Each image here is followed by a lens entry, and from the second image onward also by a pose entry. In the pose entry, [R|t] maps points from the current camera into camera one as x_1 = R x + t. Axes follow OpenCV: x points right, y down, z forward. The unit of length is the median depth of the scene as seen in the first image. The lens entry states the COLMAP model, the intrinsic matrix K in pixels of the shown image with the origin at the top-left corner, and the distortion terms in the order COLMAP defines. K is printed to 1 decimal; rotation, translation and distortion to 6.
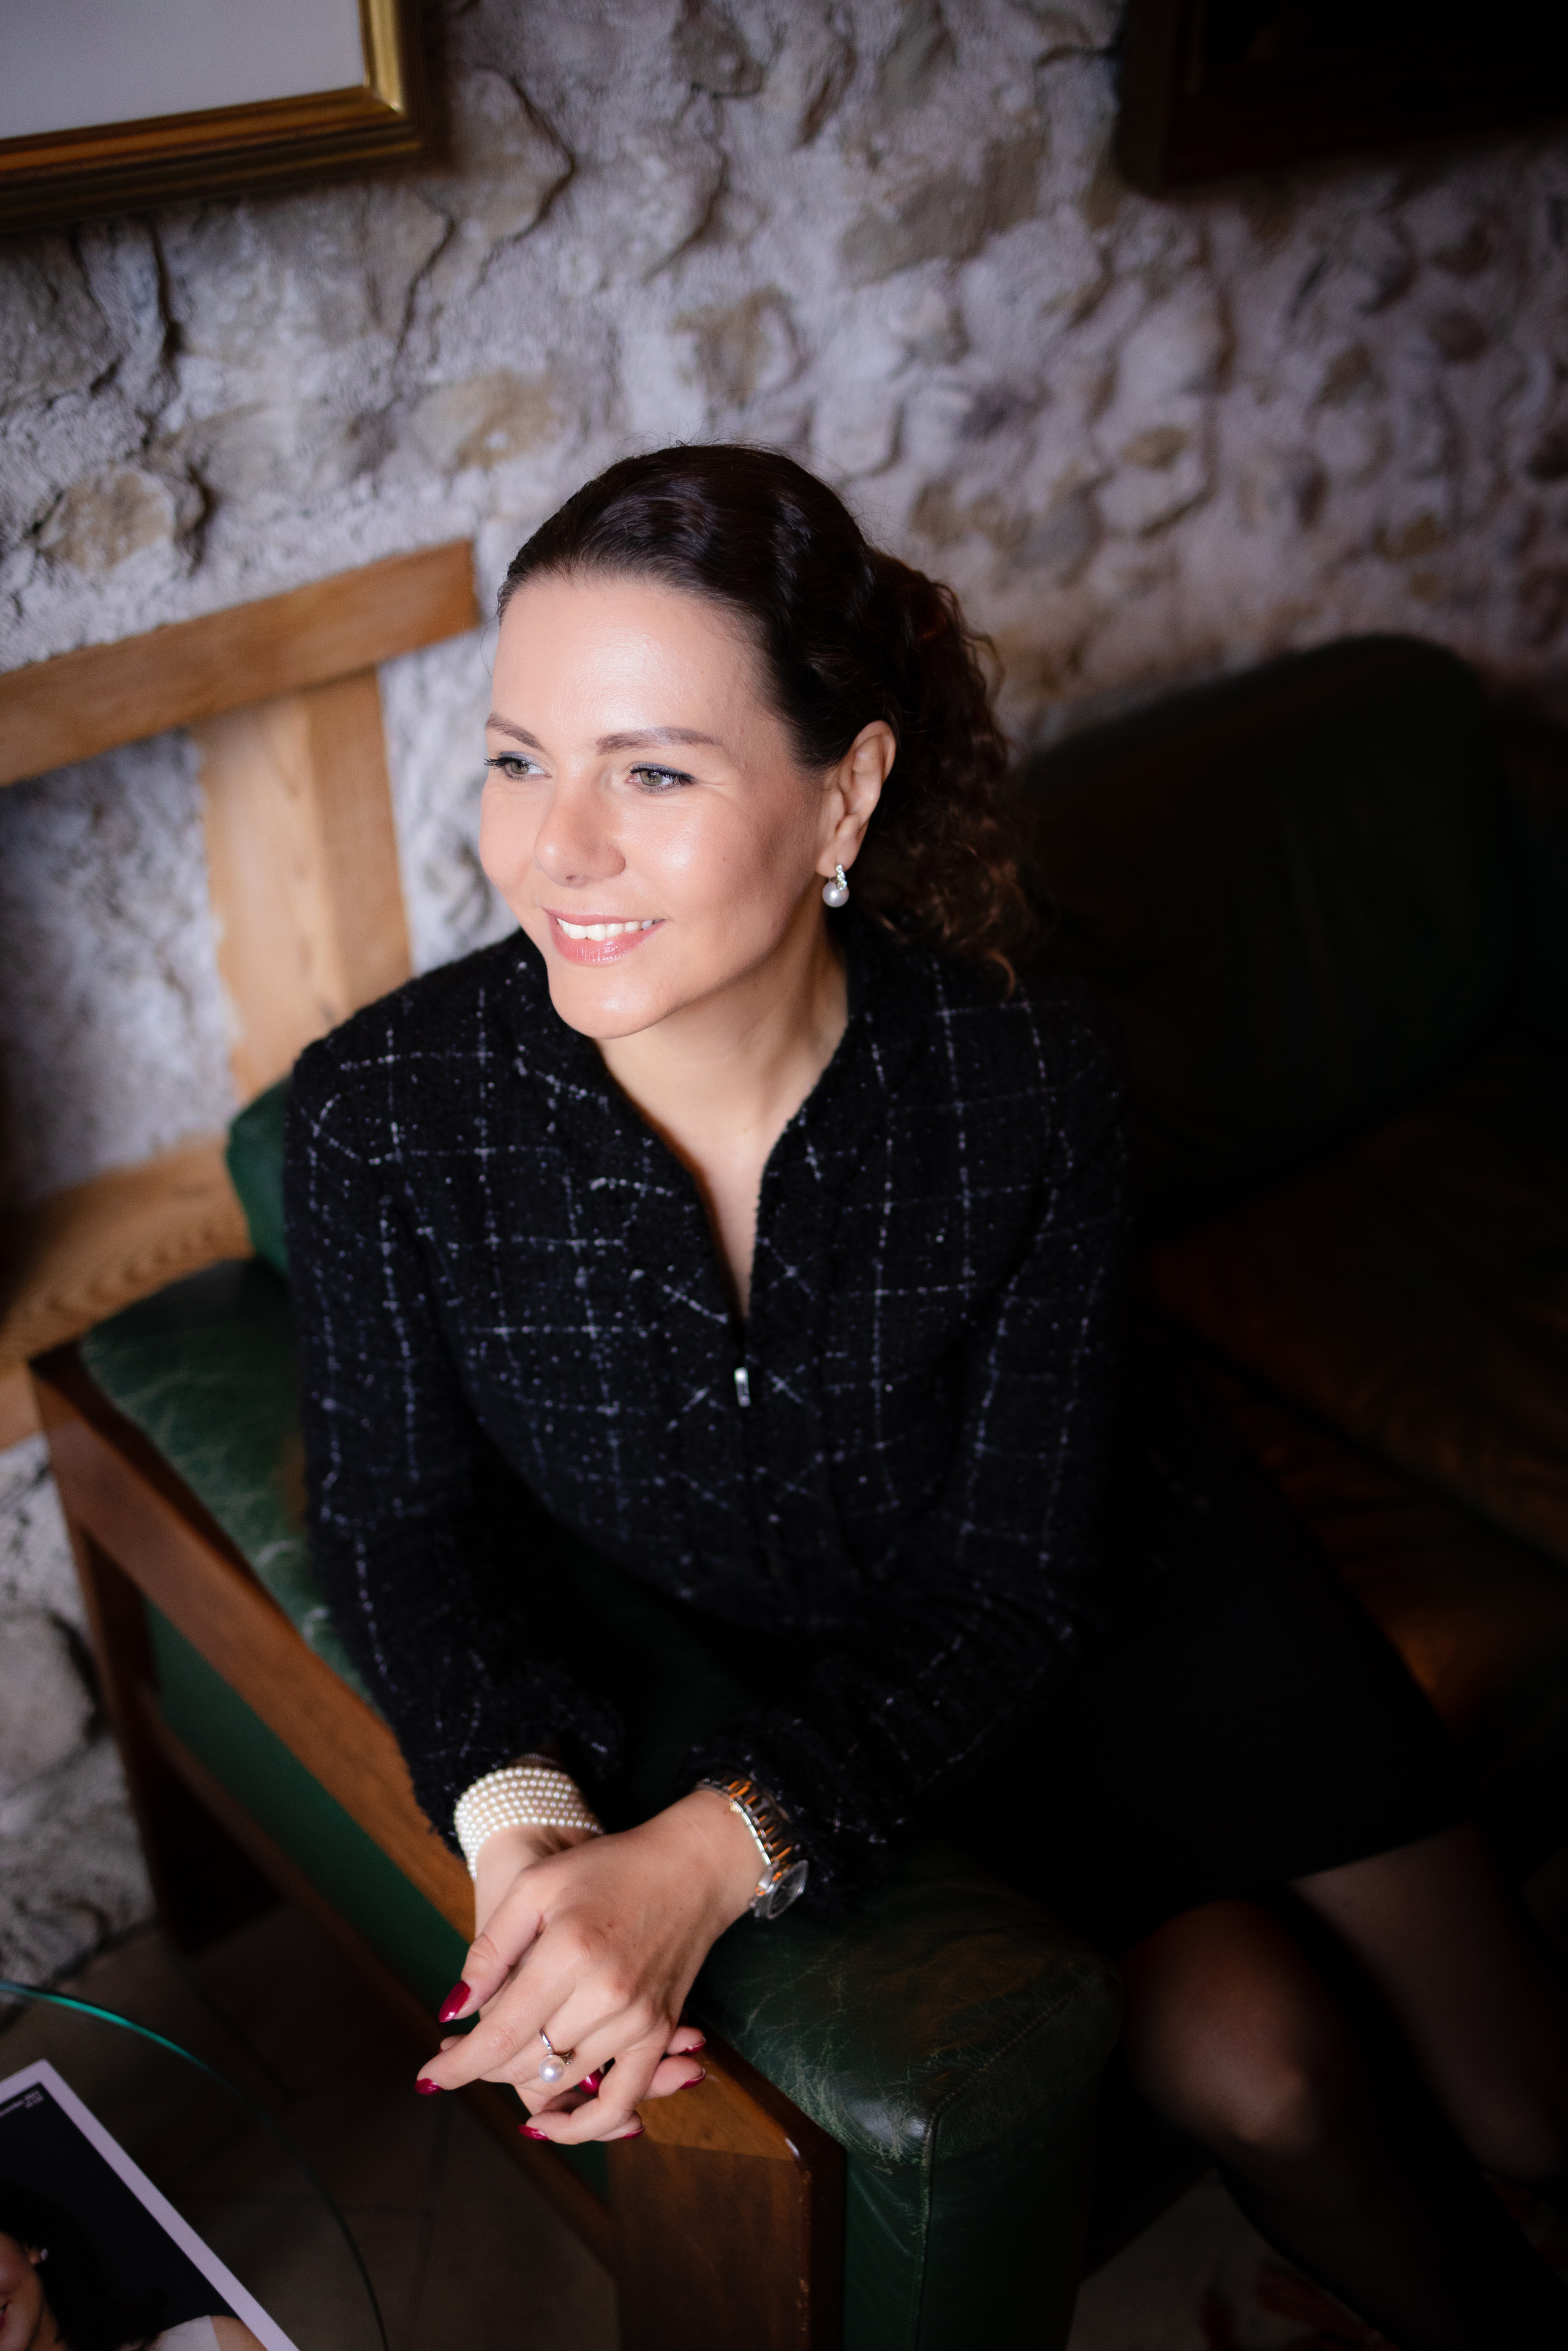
lens RADIAL K [[2385.7, 0, 784.0], [0, 2385.7, 1175.5], [0, 0, 1]] dist [0.020800, -0.015362]
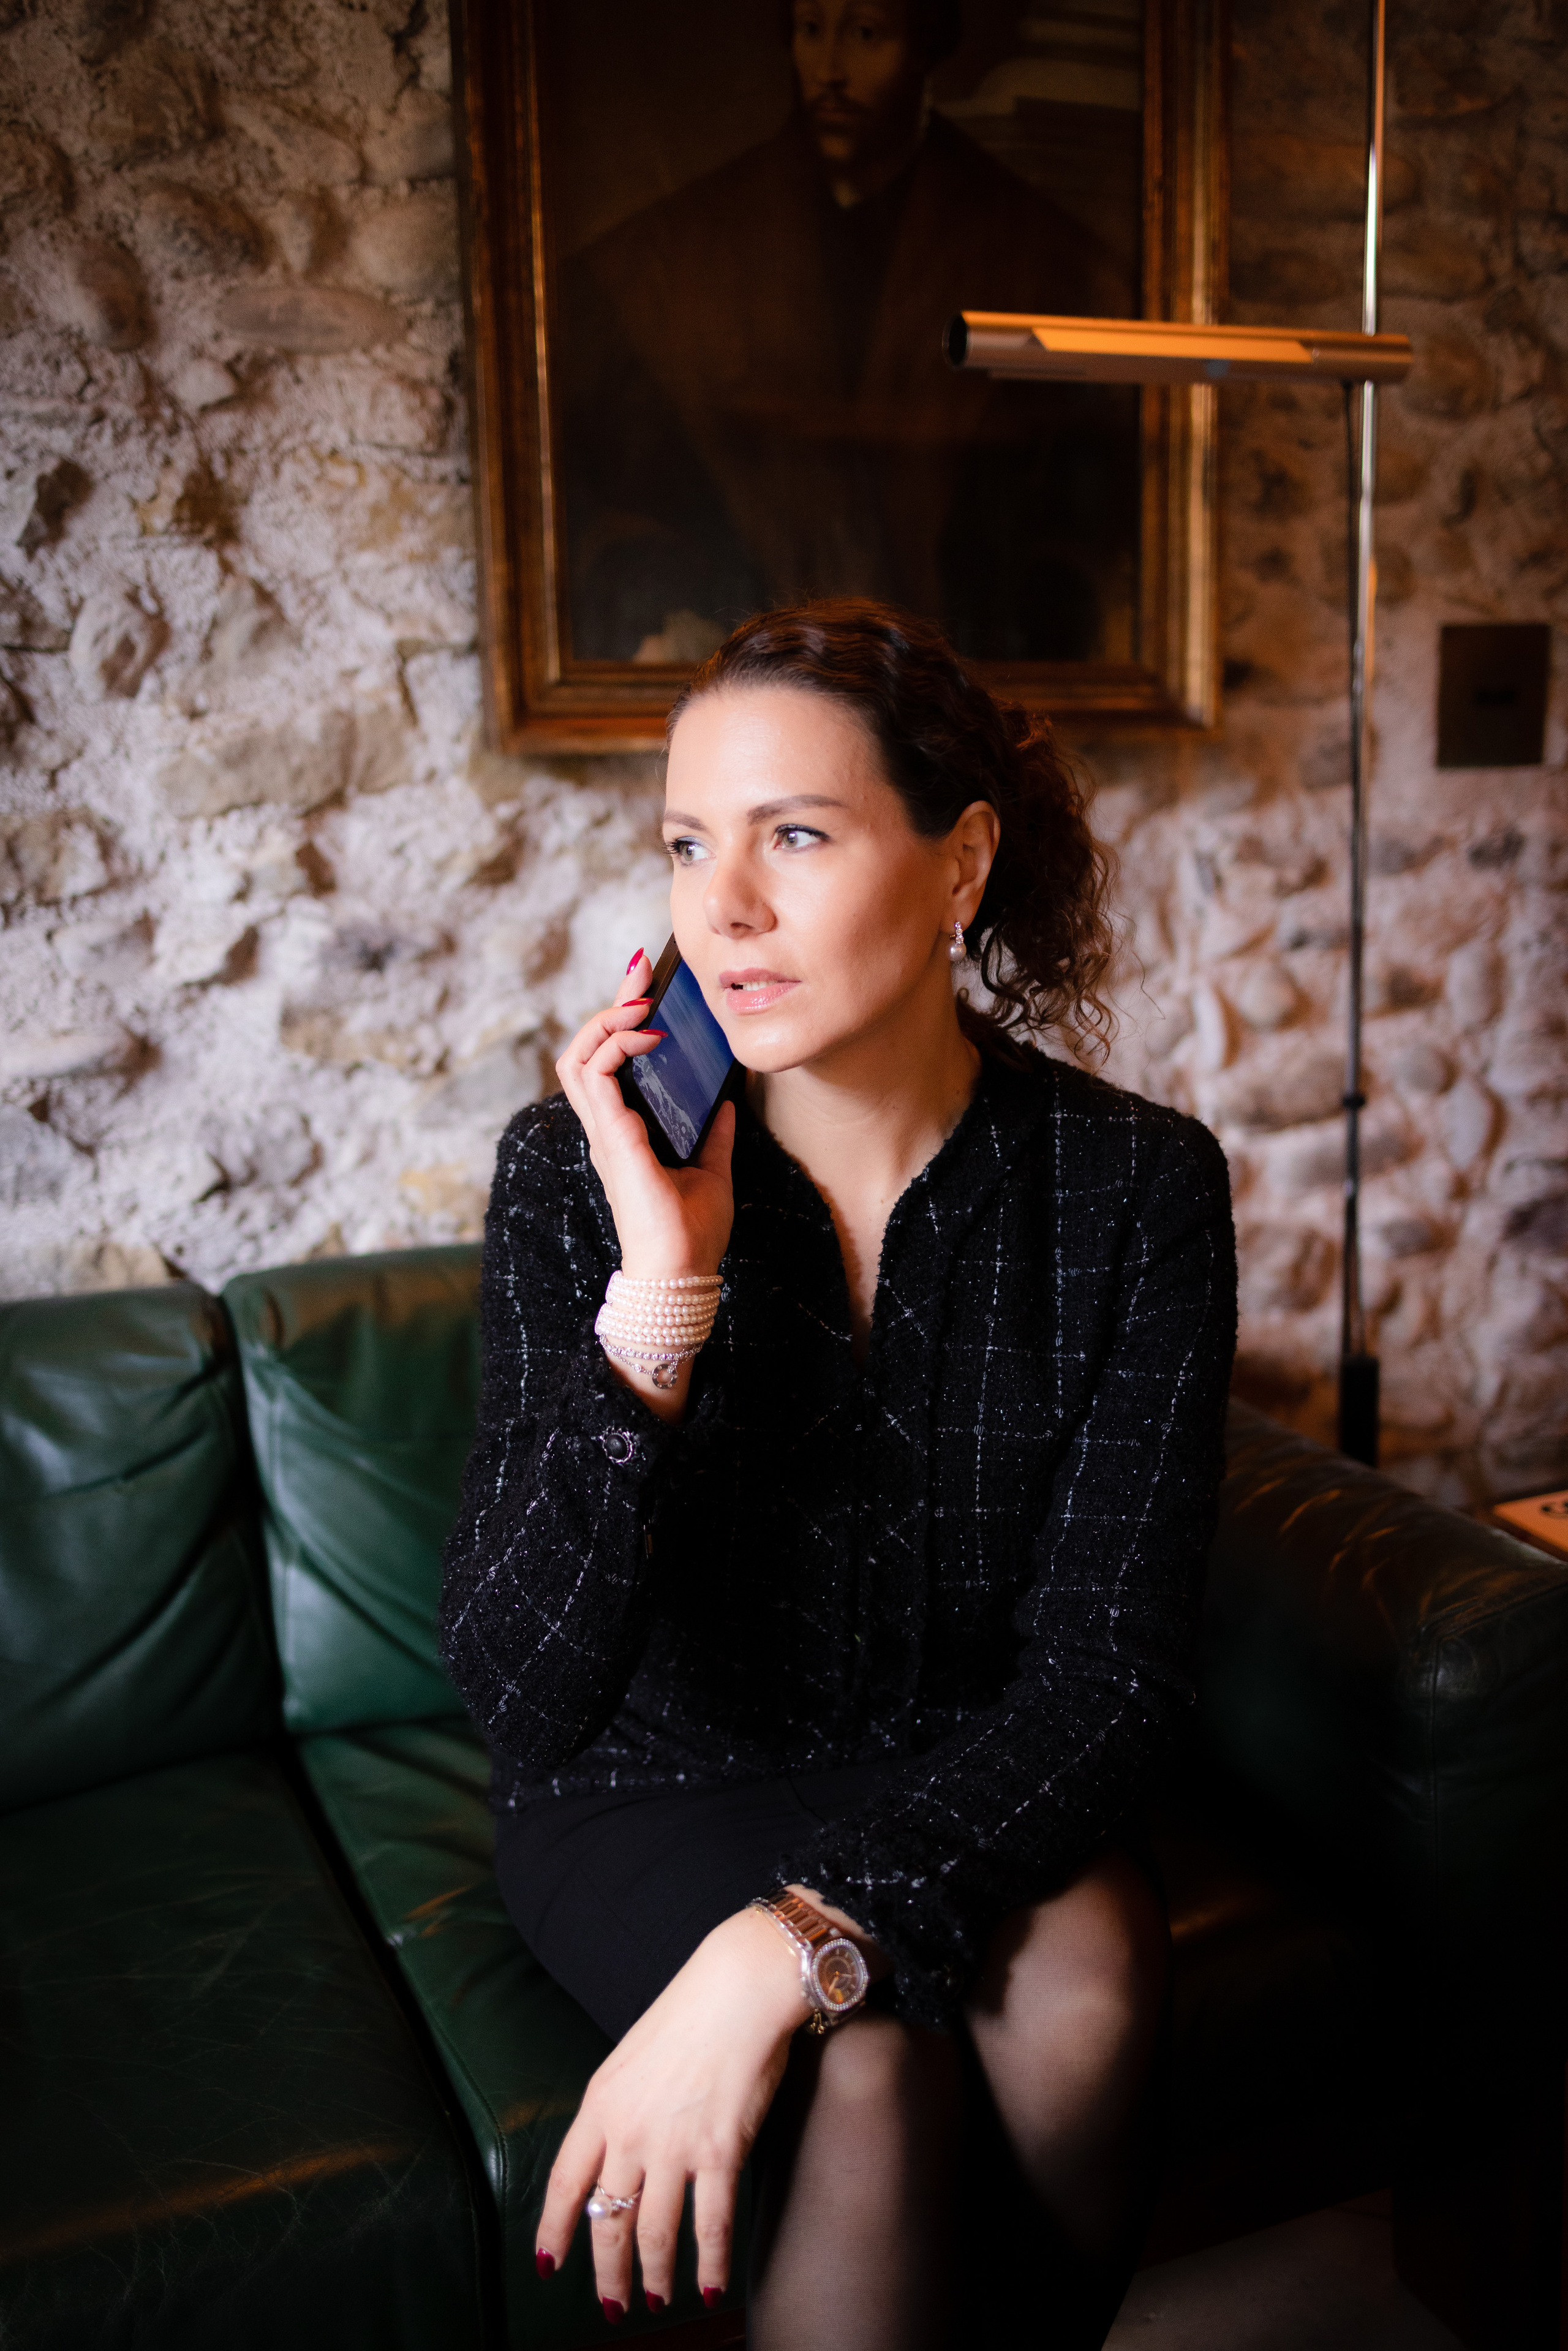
lens RADIAL K [[2385.7, 0, 784.0], [0, 2385.7, 1175.5], [0, 0, 1]] dist [0.020800, -0.015362]
pose [[0.945582, 0.030318, -0.323969, 0.747298], [-0.150550, 0.923431, -0.353000, 0.156849], [0.288461, 0.382564, 0.877744, 0.173332]]
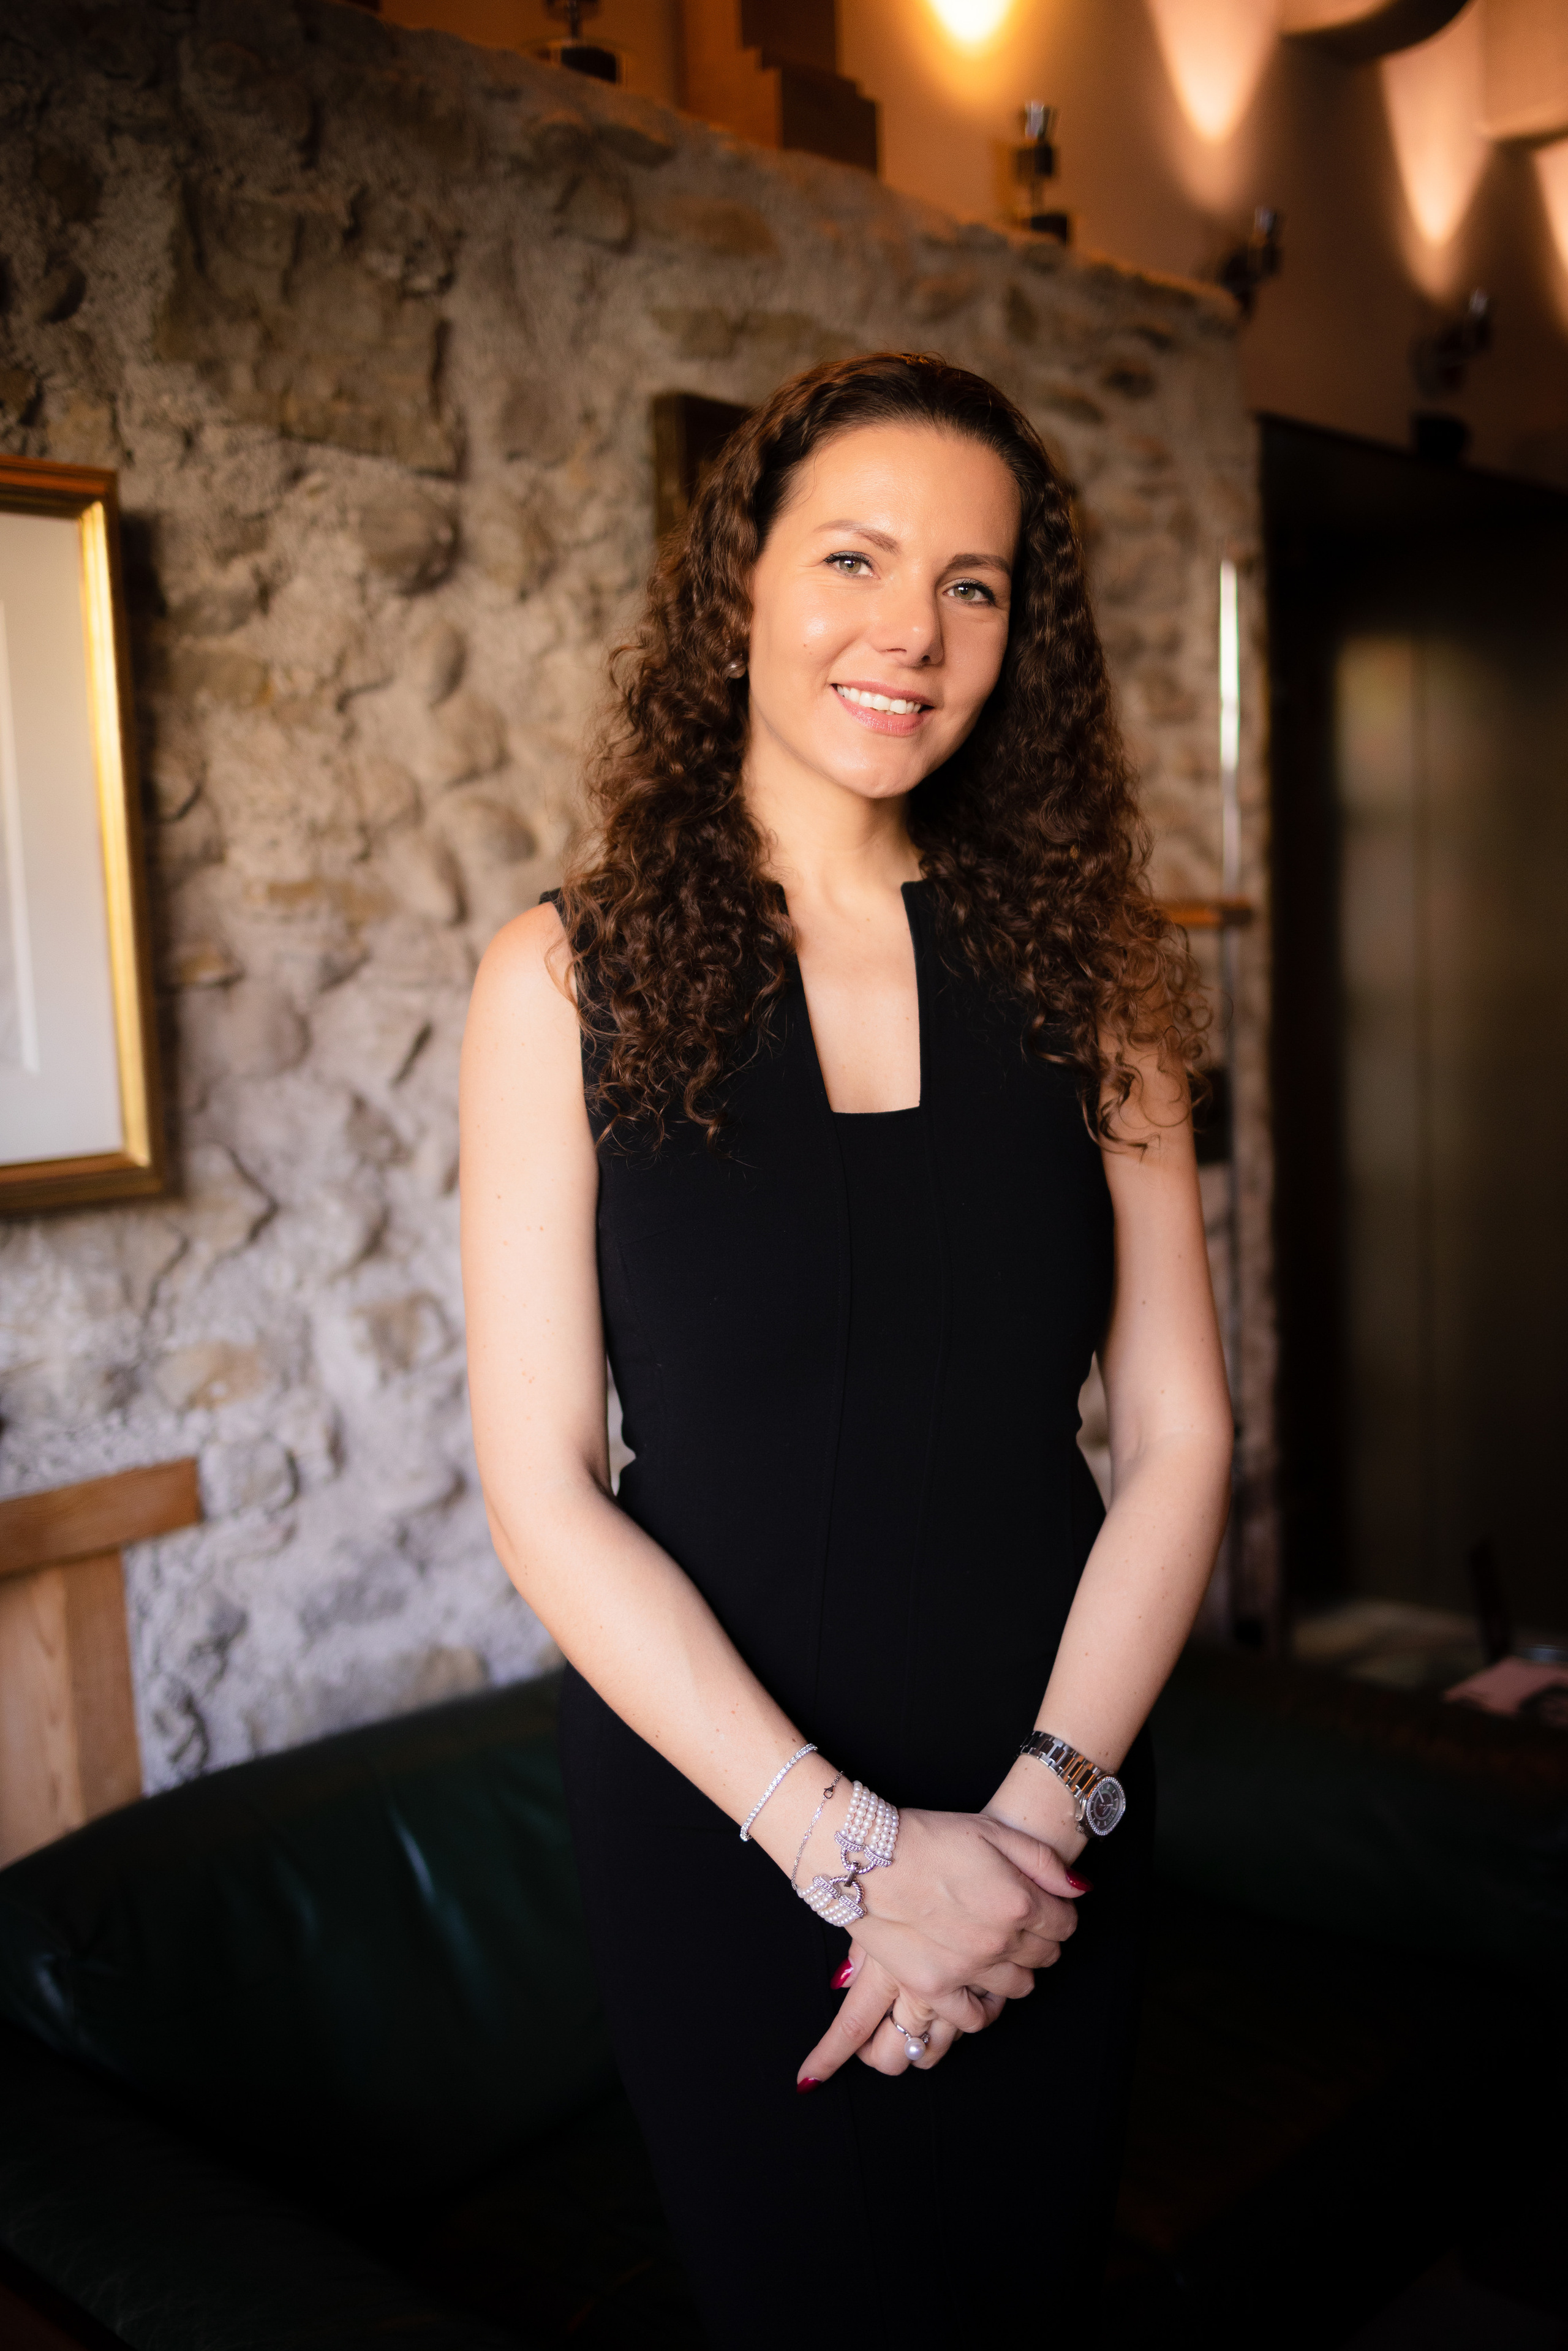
lens RADIAL K [[2385.7, 0, 784.0], [0, 2385.7, 1175.5], [0, 0, 1]] dist [0.020800, -0.015362]
pose [[0.996162, -0.047951, 0.073230, 0.113713], [0.076545, 0.883013, -0.463064, 0.254166], [-0.042459, 0.466892, 0.883294, -0.301093]]
